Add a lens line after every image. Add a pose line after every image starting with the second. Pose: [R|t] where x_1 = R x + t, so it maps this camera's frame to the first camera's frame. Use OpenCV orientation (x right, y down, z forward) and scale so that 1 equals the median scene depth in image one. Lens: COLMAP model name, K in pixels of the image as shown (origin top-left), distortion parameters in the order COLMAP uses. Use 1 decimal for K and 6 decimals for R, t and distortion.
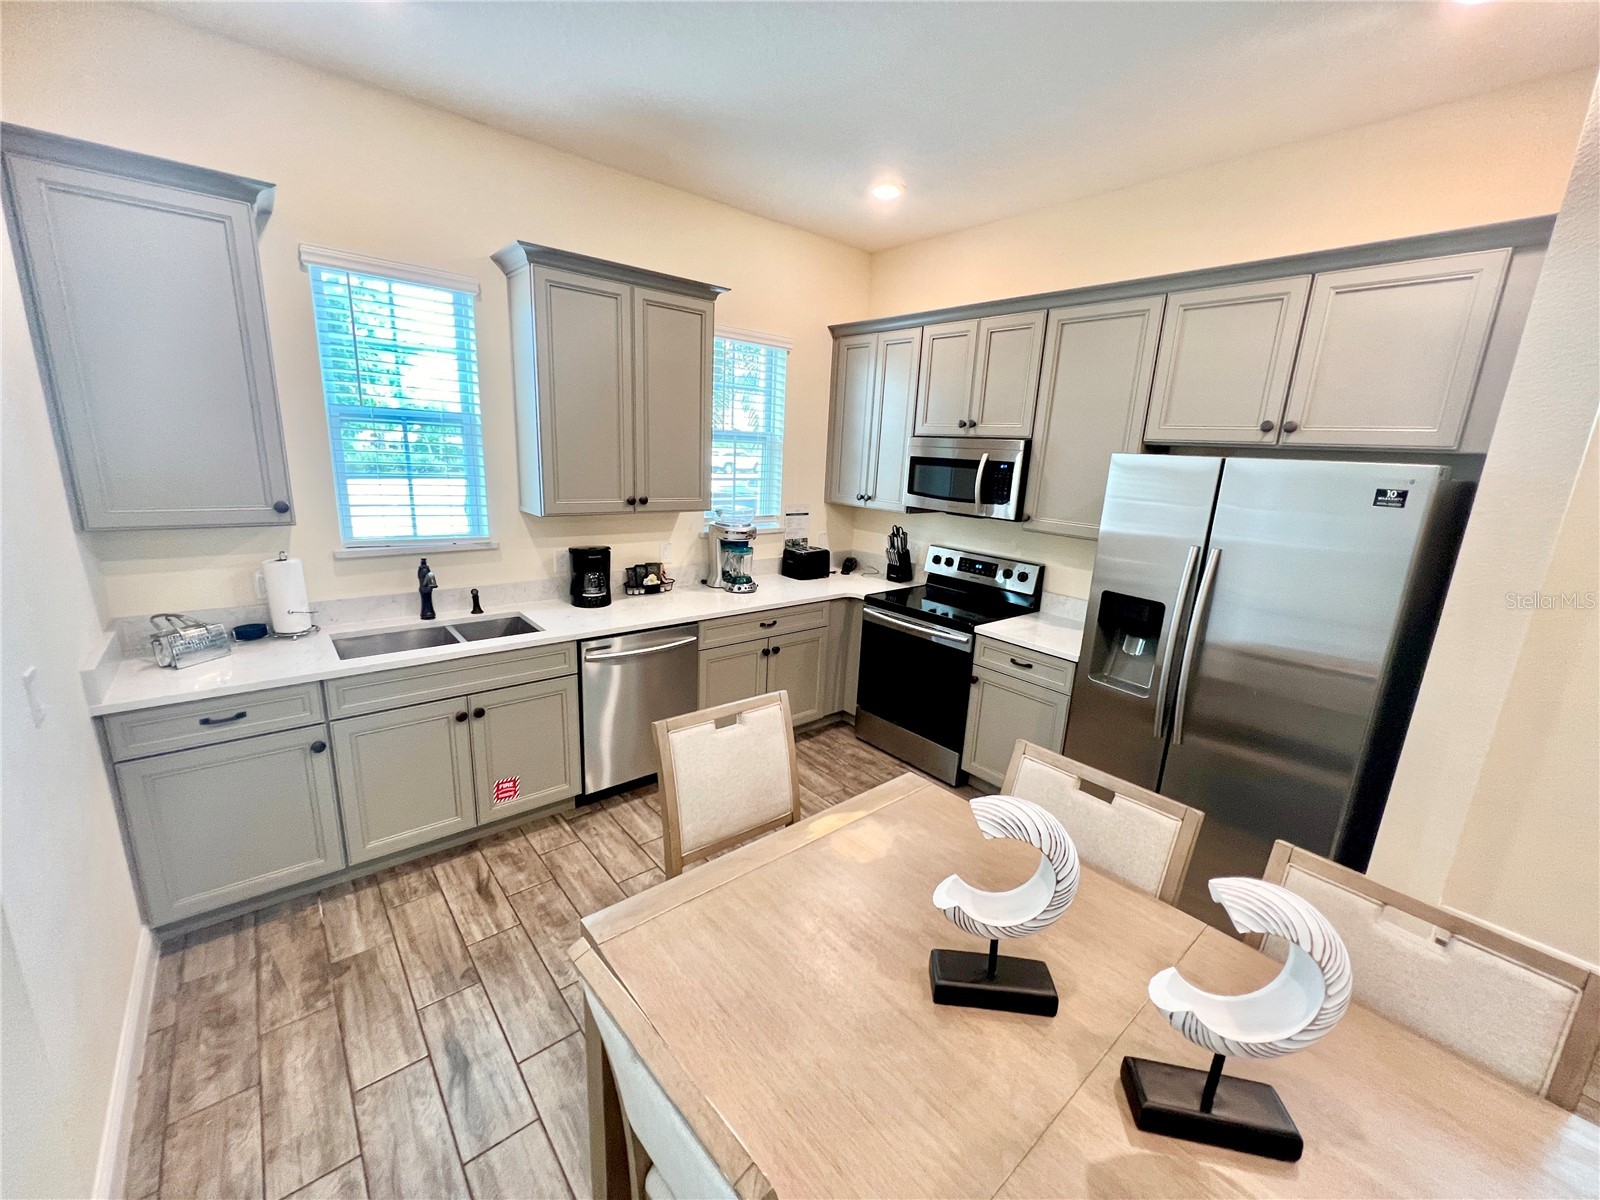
lens RADIAL K [[645.8, 0, 793.8], [0, 645.8, 598.4], [0, 0, 1]] dist [-0.000472, 0.000631]
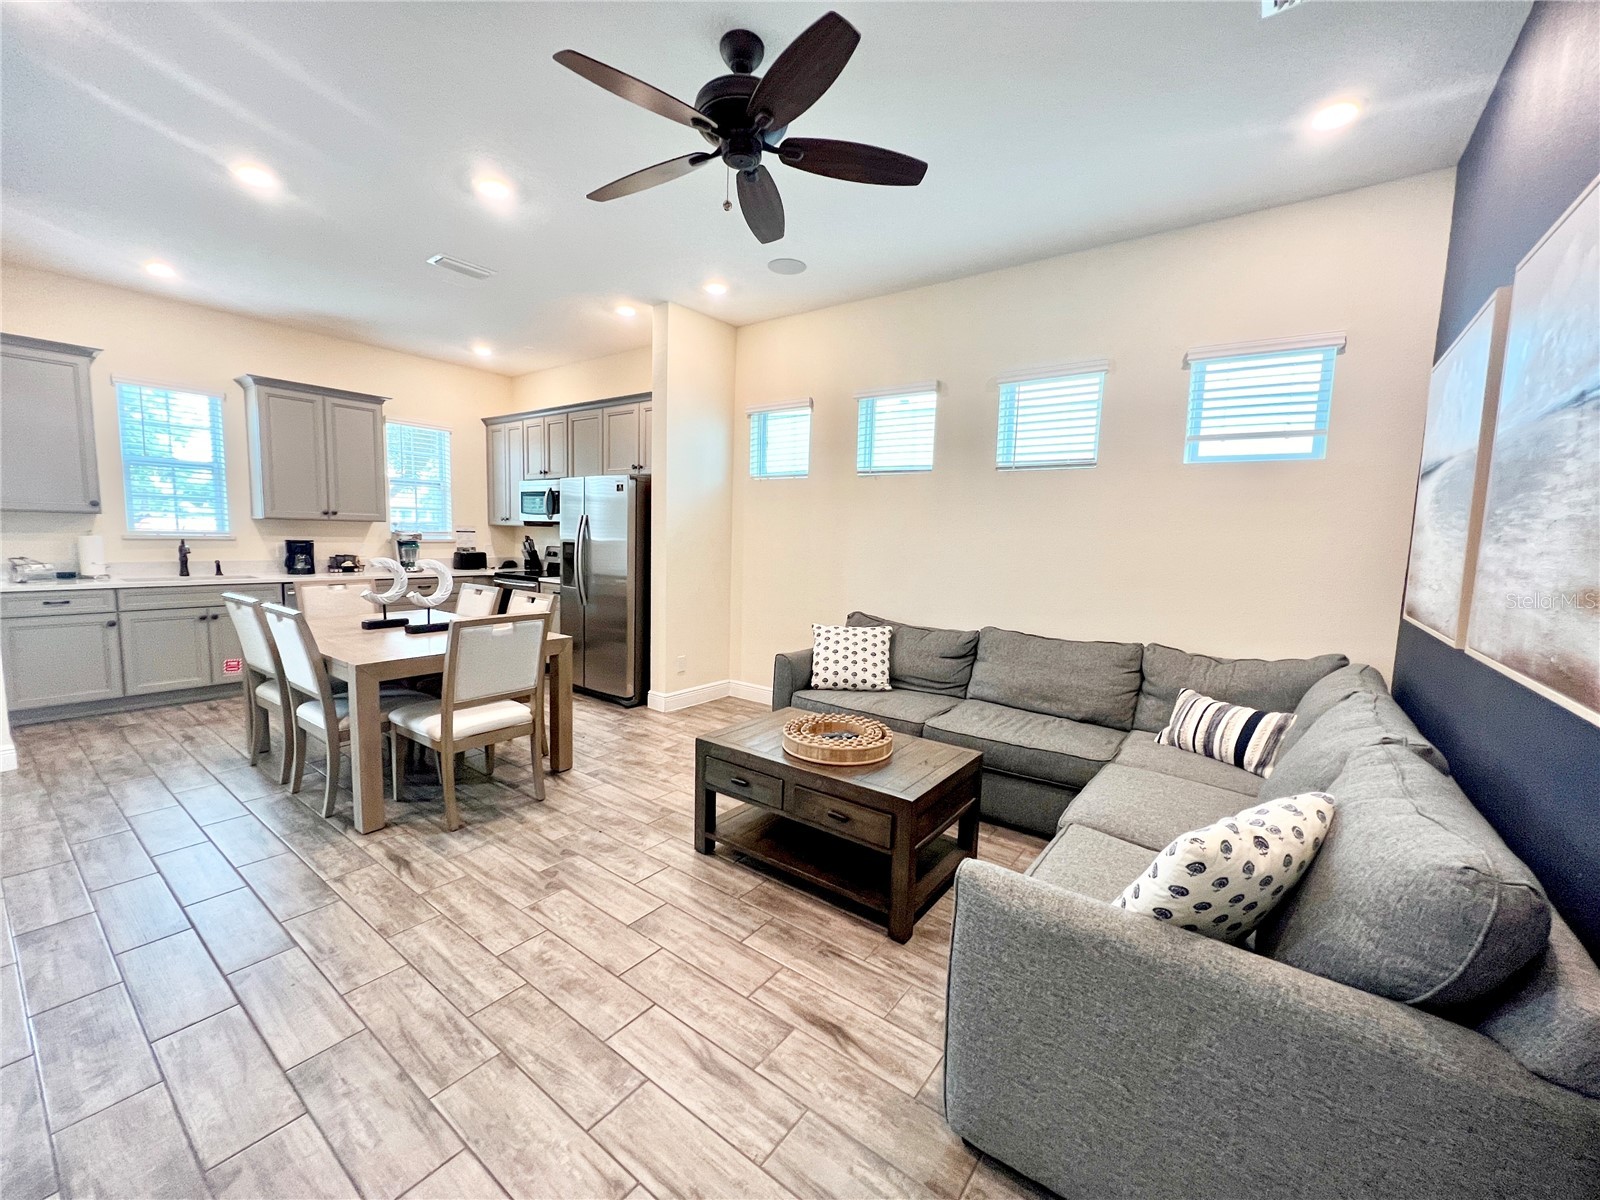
lens RADIAL K [[645.8, 0, 795.1], [0, 645.8, 601.4], [0, 0, 1]] dist [-0.000472, 0.000631]
pose [[0.974451, -0.042646, 0.220516, 0.579952], [0.069353, 0.990962, -0.114824, 0.369579], [-0.213626, 0.127184, 0.968601, -0.917900]]
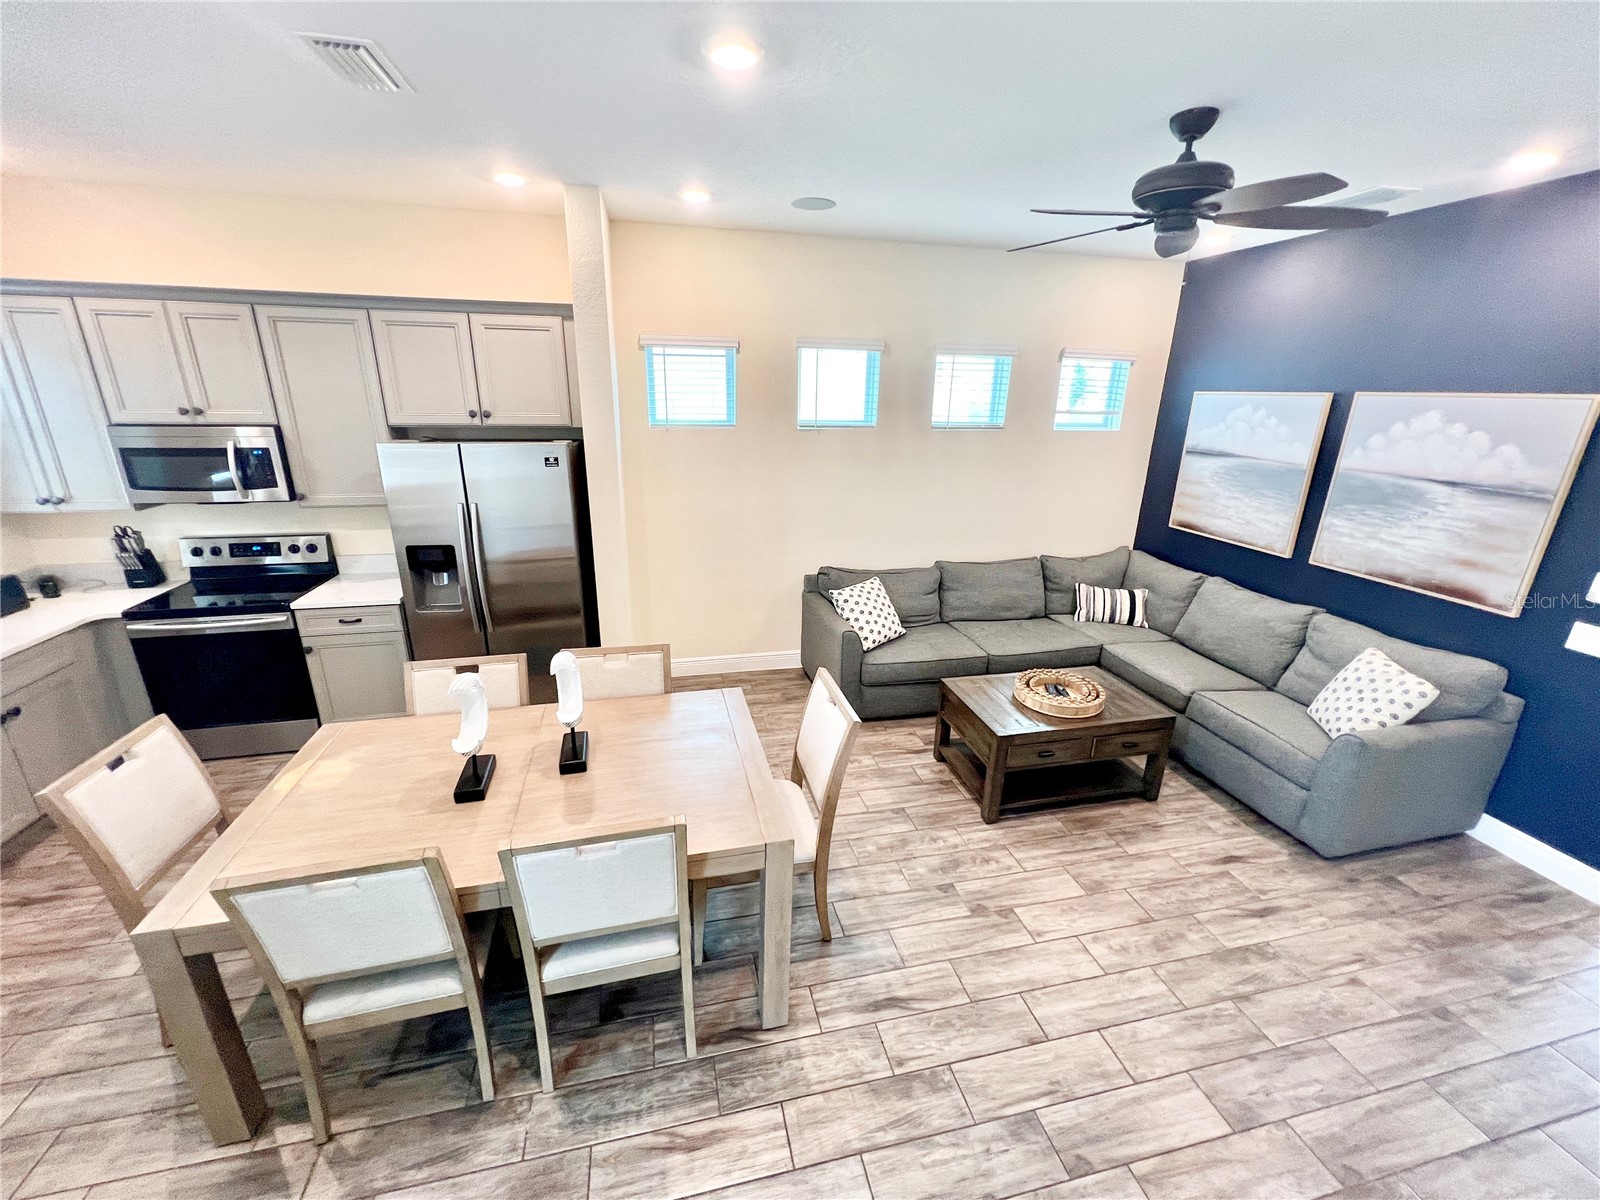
lens RADIAL K [[645.8, 0, 800.3], [0, 645.8, 597.3], [0, 0, 1]] dist [-0.000472, 0.000631]
pose [[0.453380, -0.311057, 0.835278, -0.233856], [0.211713, 0.947890, 0.238078, -0.043937], [-0.865808, 0.068899, 0.495610, -0.283108]]
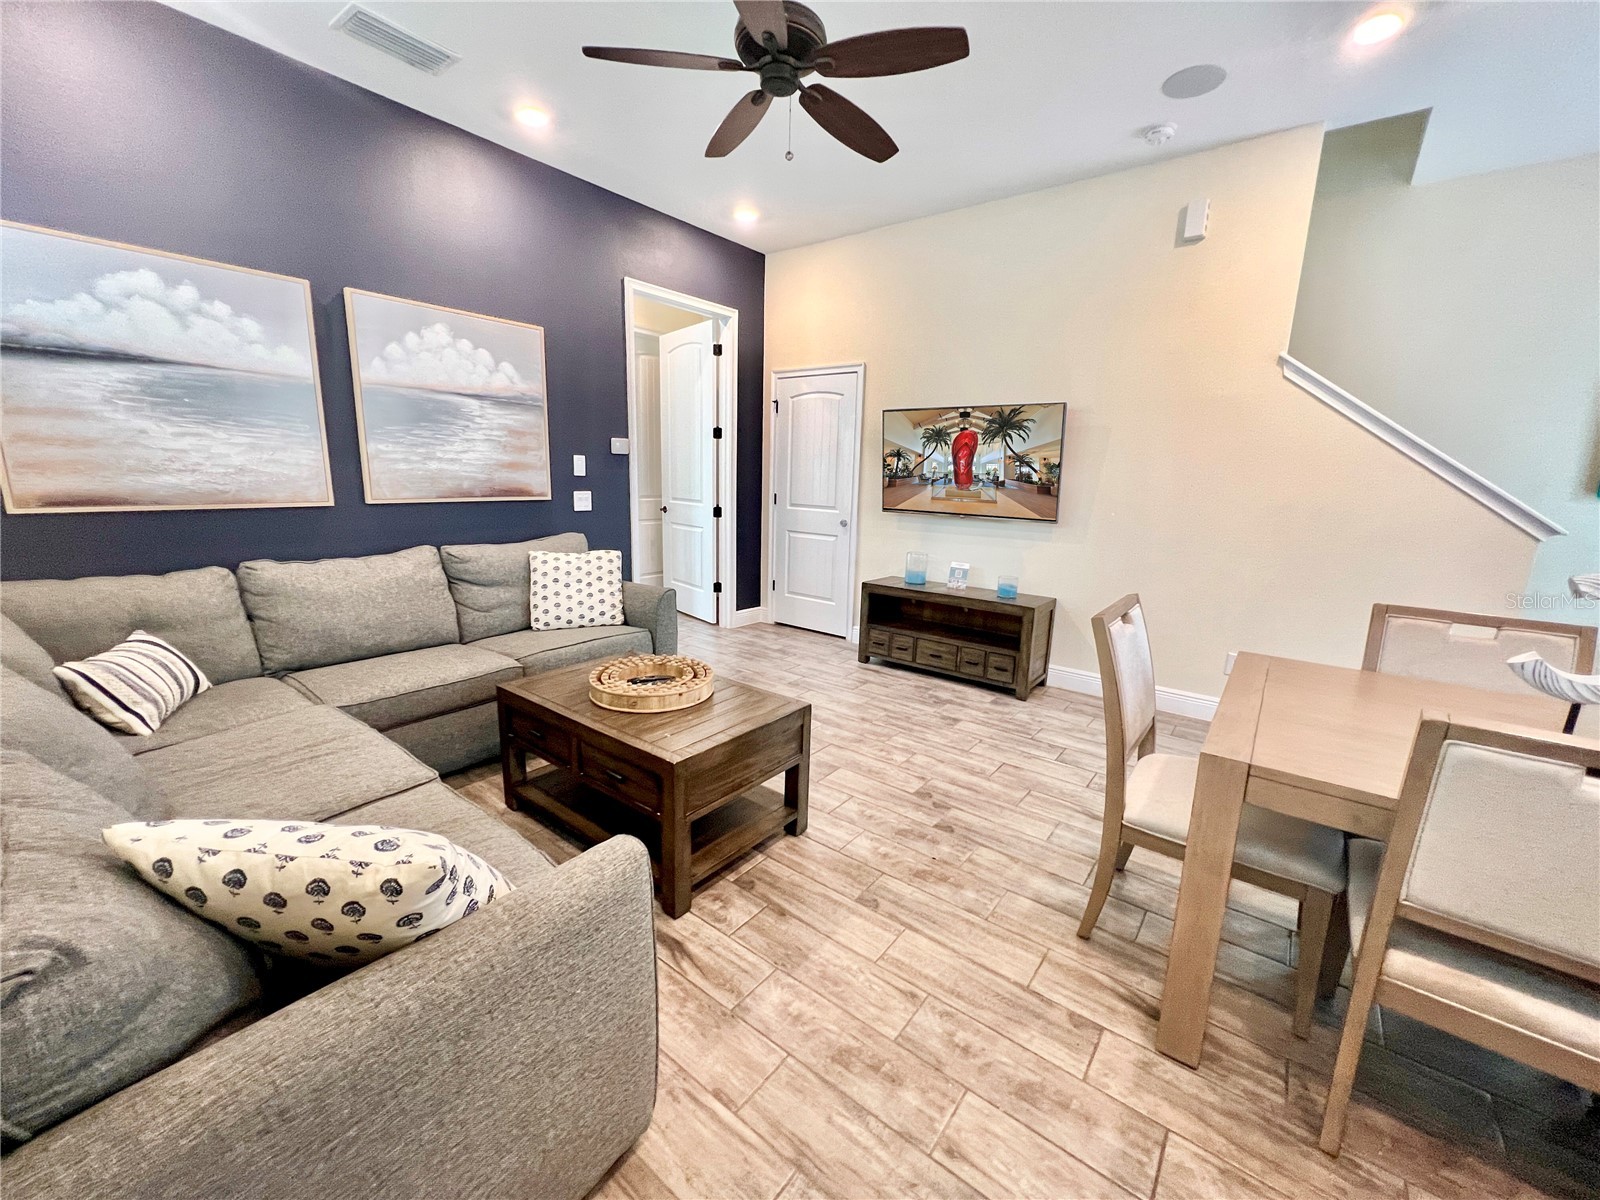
lens RADIAL K [[645.8, 0, 800.6], [0, 645.8, 596.3], [0, 0, 1]] dist [-0.000472, 0.000631]
pose [[-0.976590, -0.031003, -0.212863, 0.800784], [-0.117080, 0.906752, 0.405084, 0.040054], [0.180455, 0.420523, -0.889155, 0.539599]]
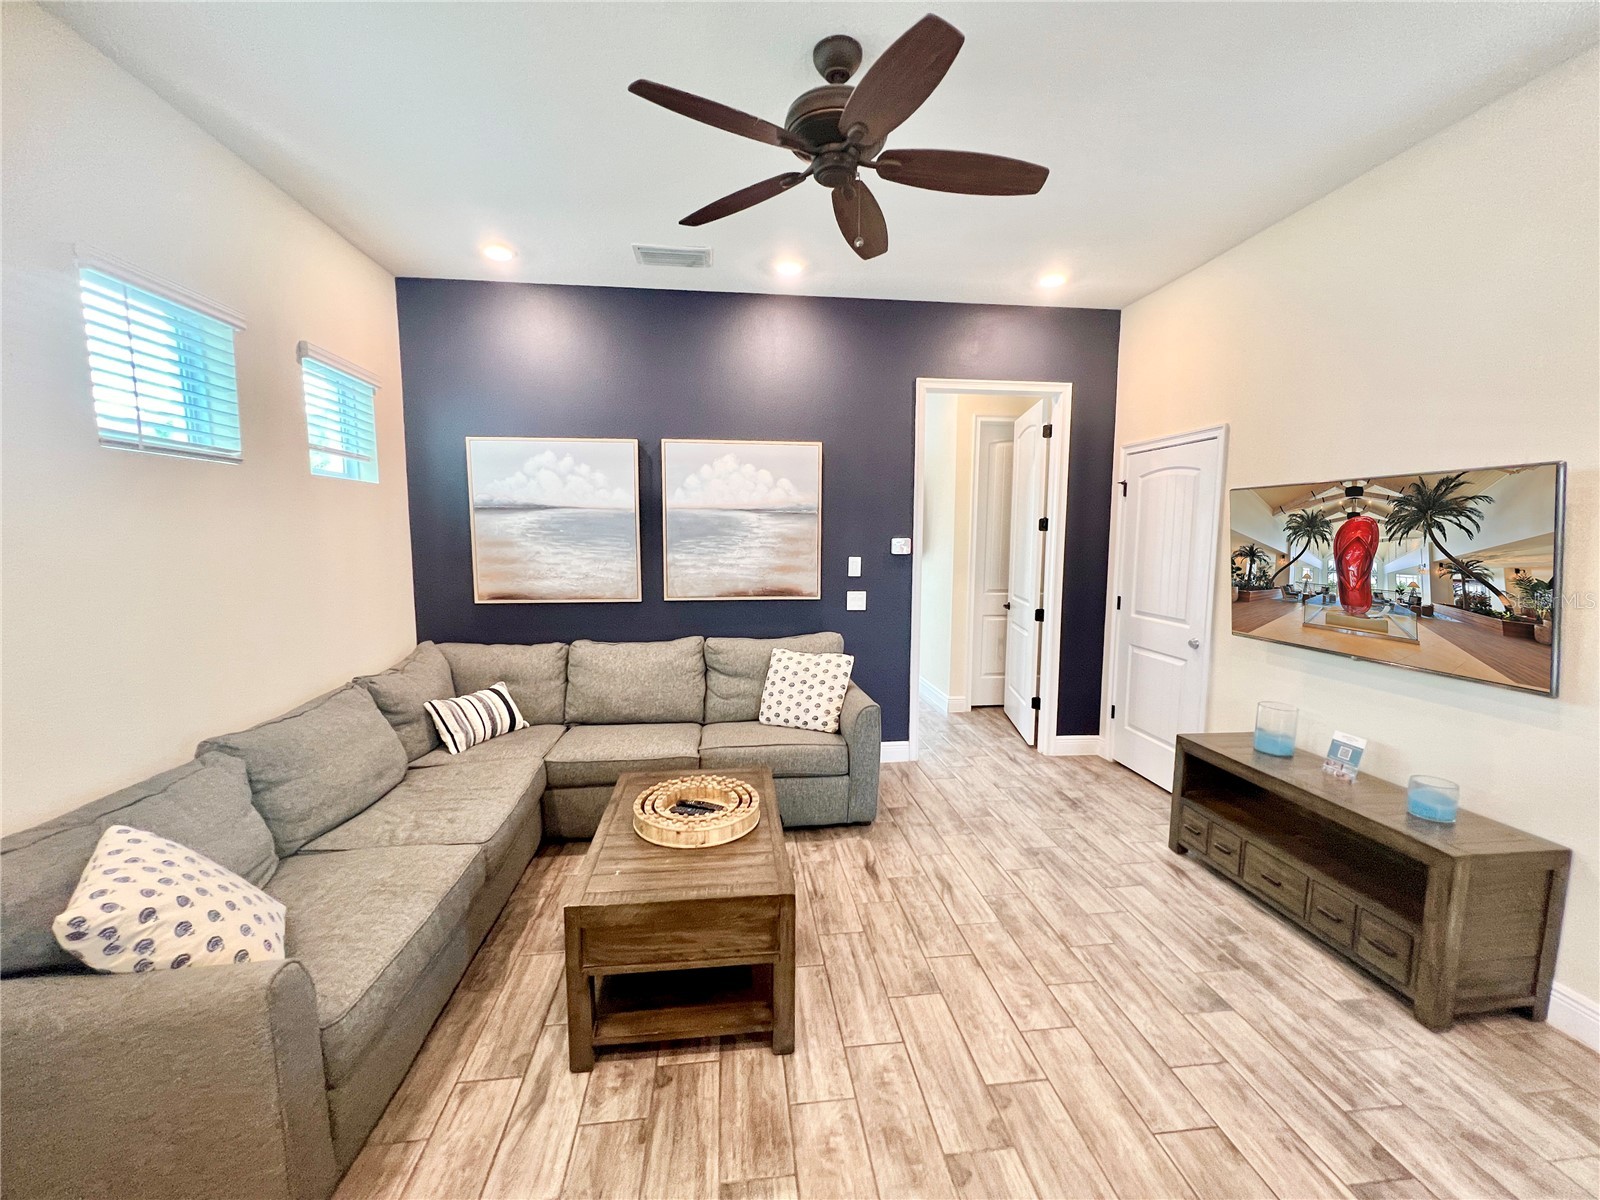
lens RADIAL K [[645.8, 0, 795.4], [0, 645.8, 596.8], [0, 0, 1]] dist [-0.000472, 0.000631]
pose [[-0.831332, -0.103850, 0.545987, 0.344631], [0.089620, 0.944483, 0.316103, 0.007837], [-0.548503, 0.311718, -0.775872, 0.315628]]
